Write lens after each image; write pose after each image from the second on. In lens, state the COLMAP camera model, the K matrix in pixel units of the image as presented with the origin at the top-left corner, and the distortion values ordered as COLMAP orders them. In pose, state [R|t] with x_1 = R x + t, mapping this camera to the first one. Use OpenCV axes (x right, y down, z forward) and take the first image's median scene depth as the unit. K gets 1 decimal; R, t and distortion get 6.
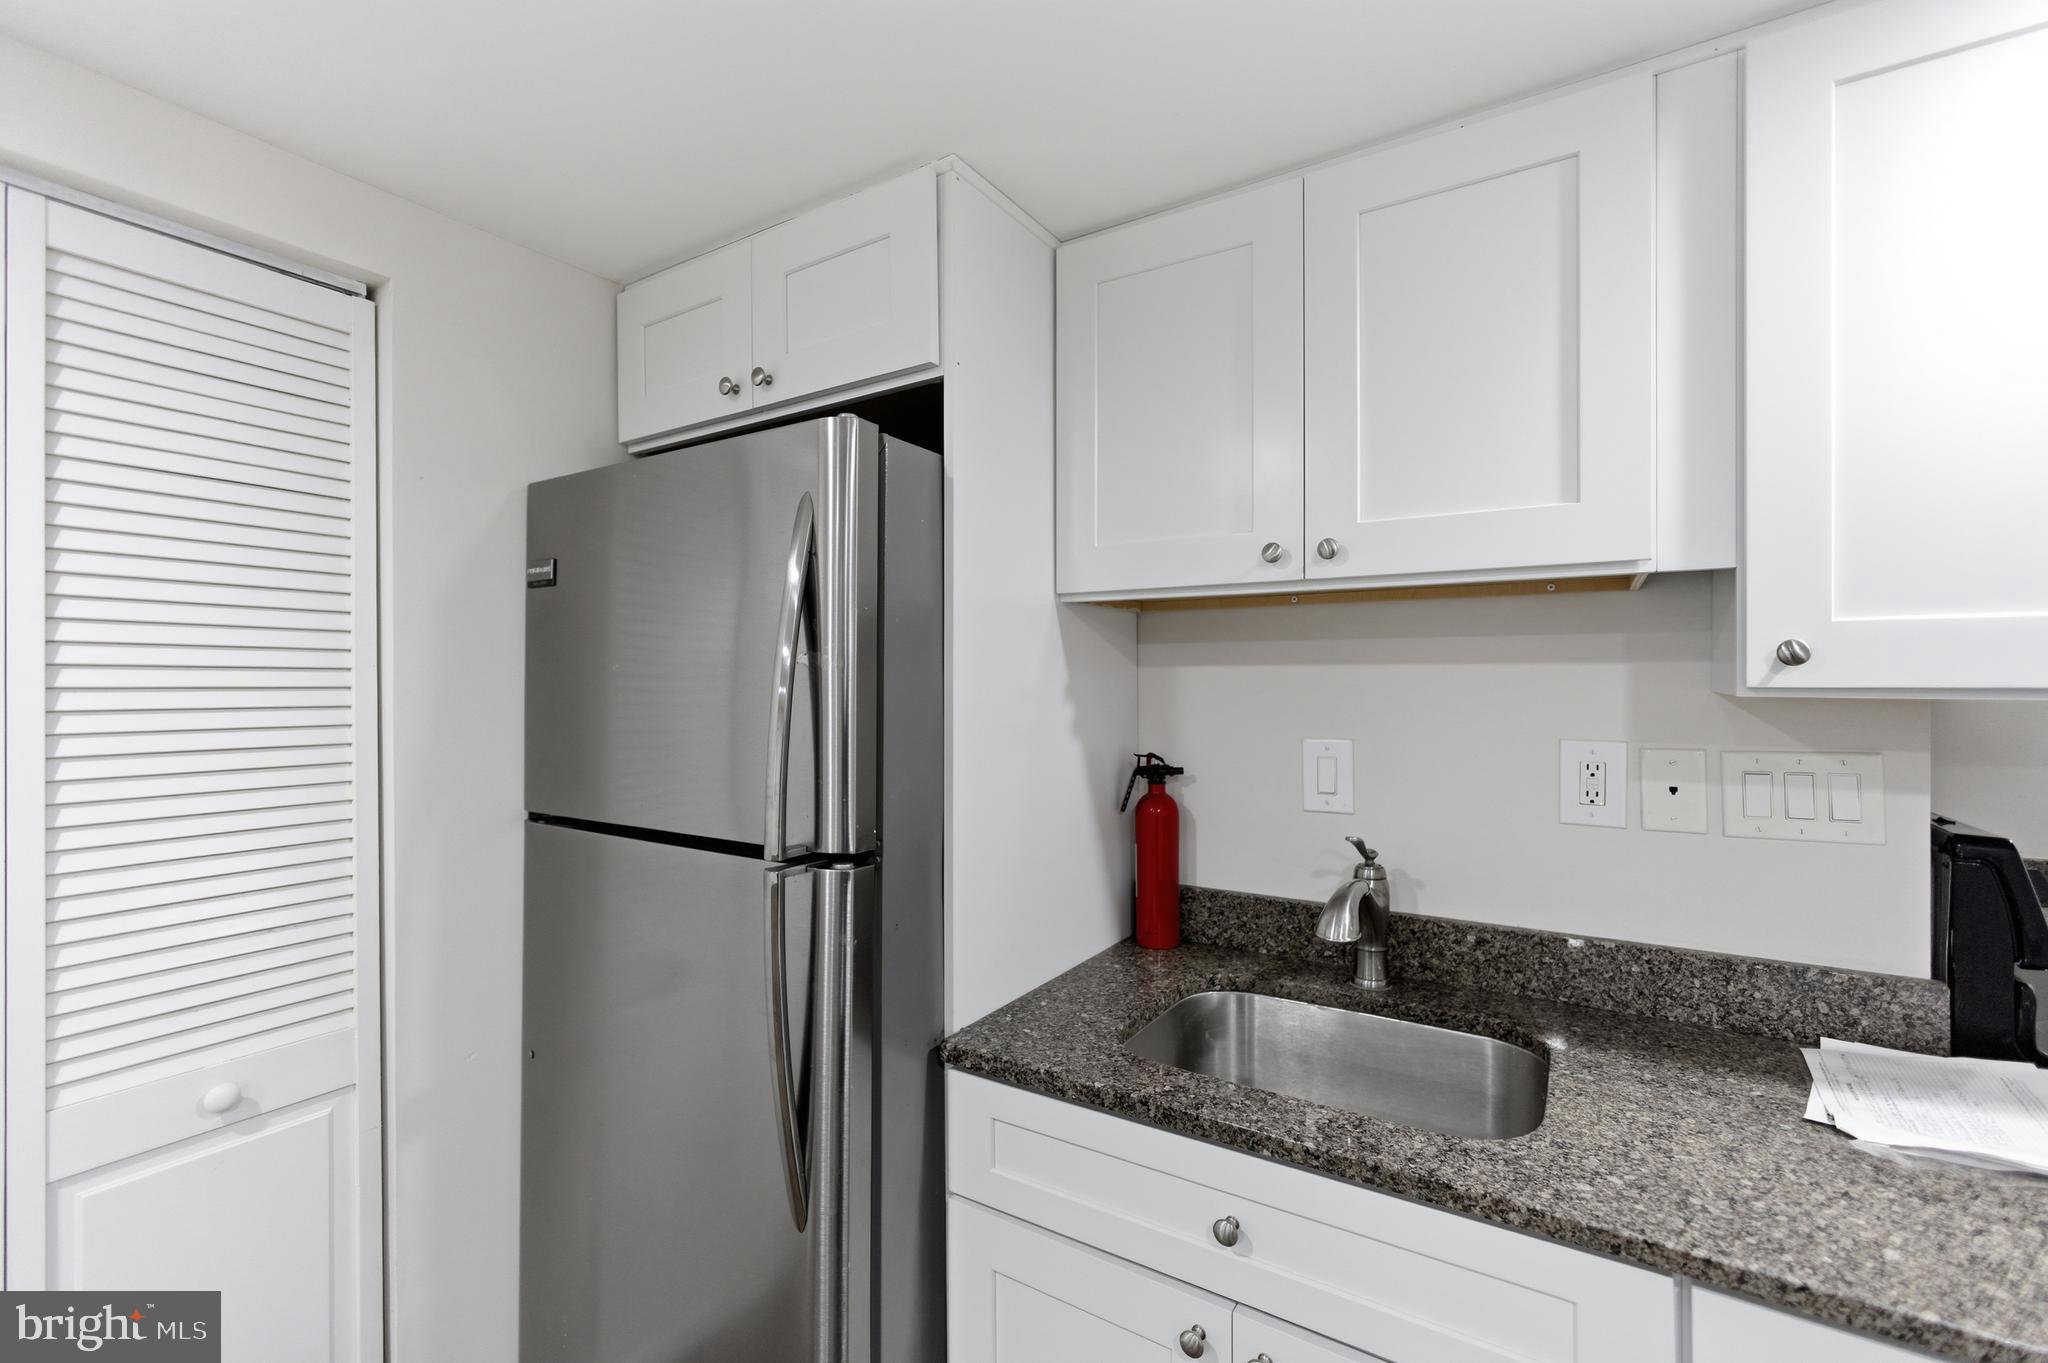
lens RADIAL K [[889.1, 0, 1024.0], [0, 889.1, 681.5], [0, 0, 1]] dist [-0.026310, 0.013249]
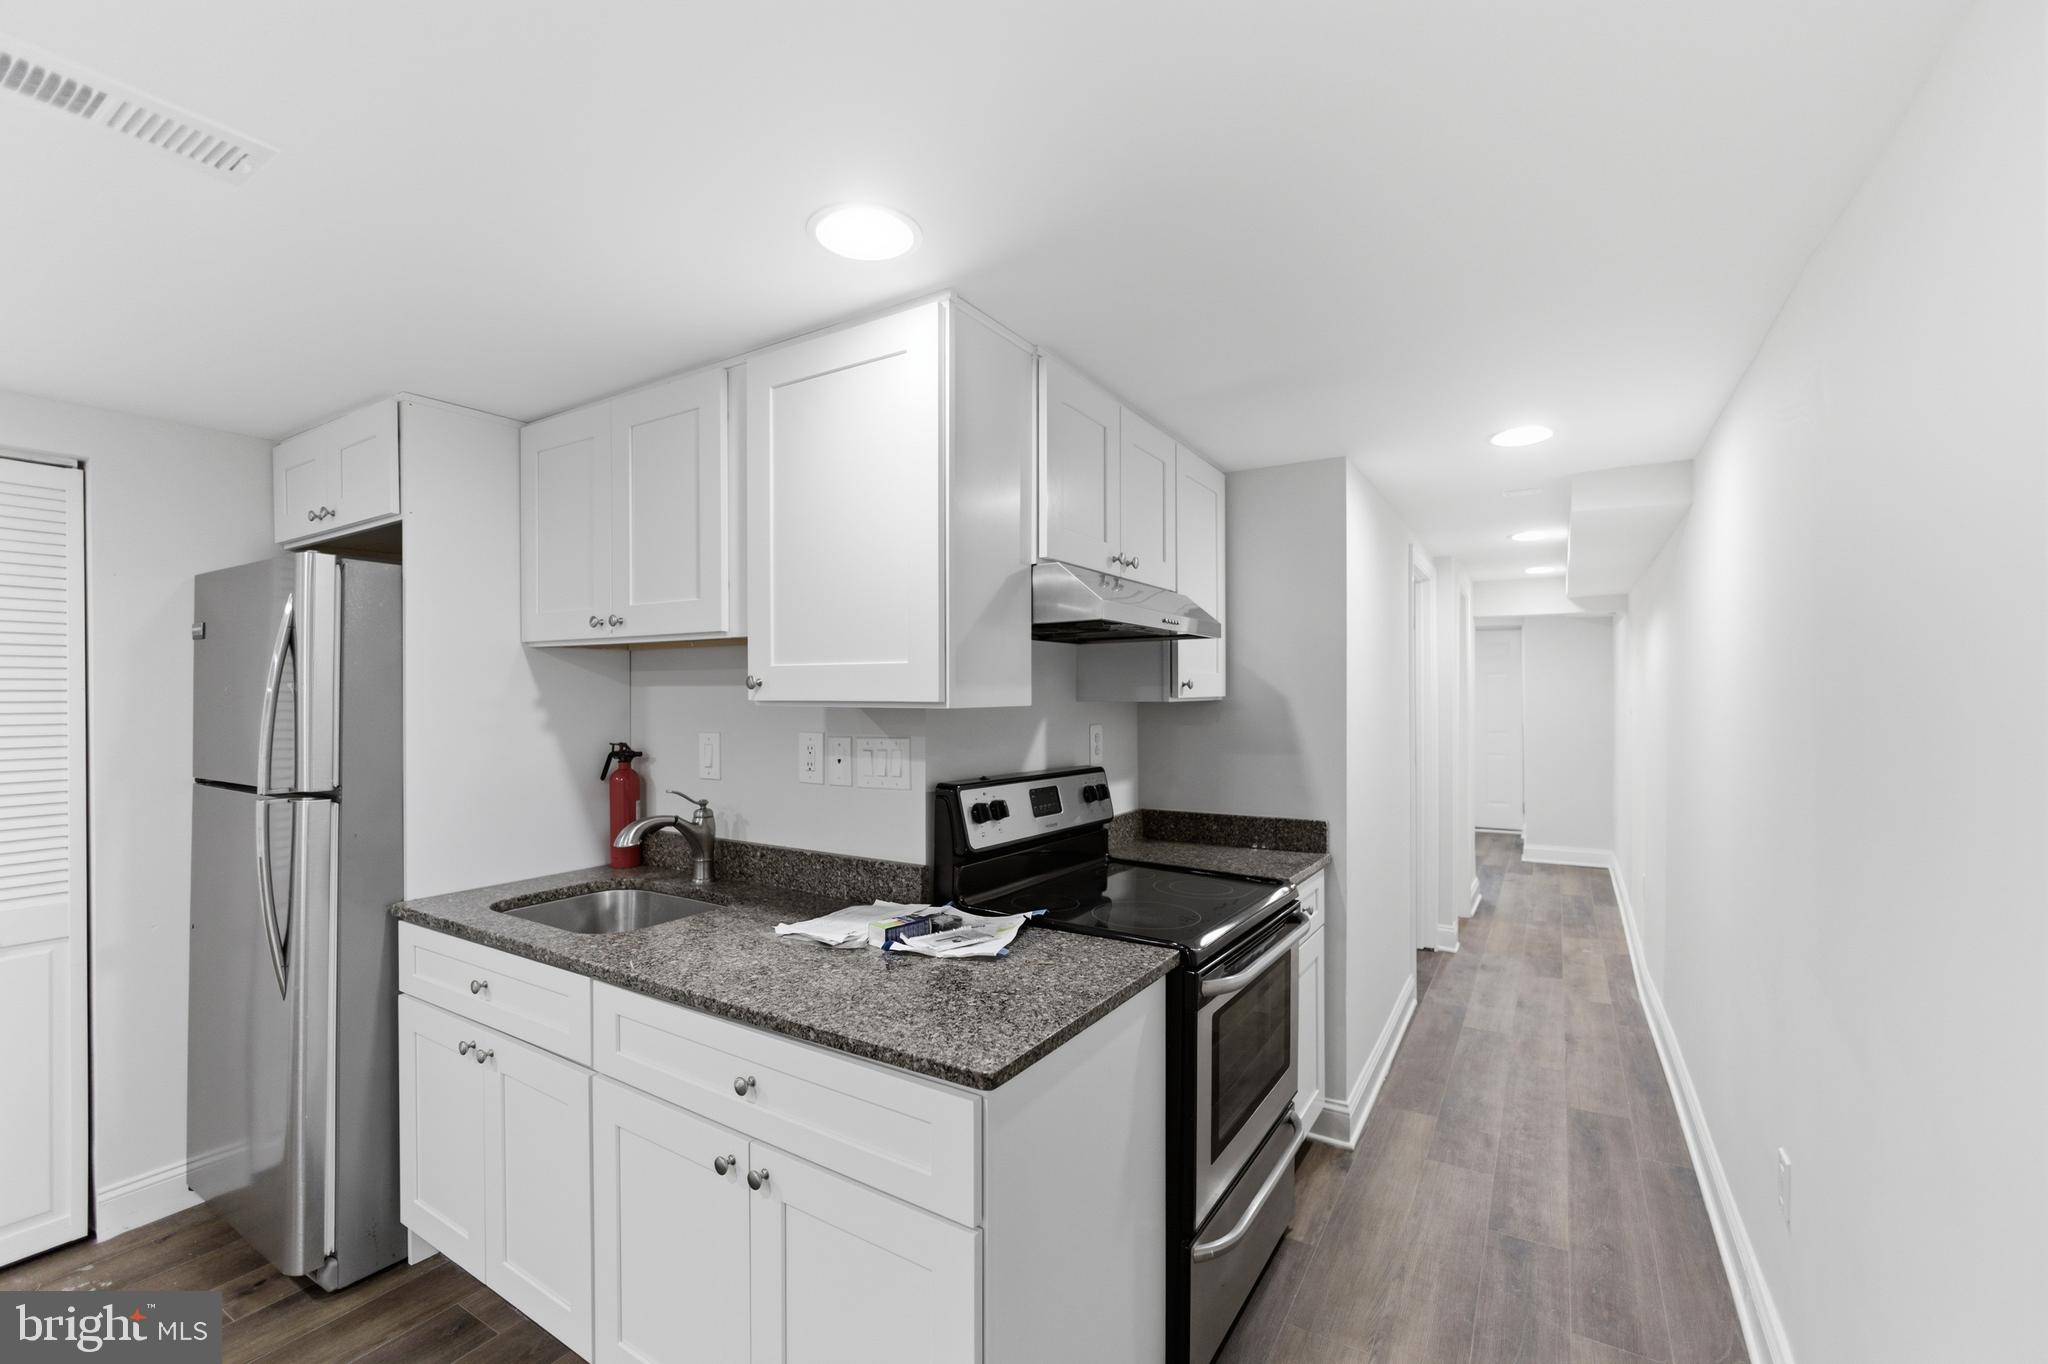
lens RADIAL K [[894.2, 0, 1022.7], [0, 894.2, 692.6], [0, 0, 1]] dist [-0.000622, 0.000303]
pose [[0.999962, -0.001218, -0.008657, 1.072095], [0.001203, 0.999998, -0.001726, -0.004305], [0.008659, 0.001715, 0.999961, -0.690949]]
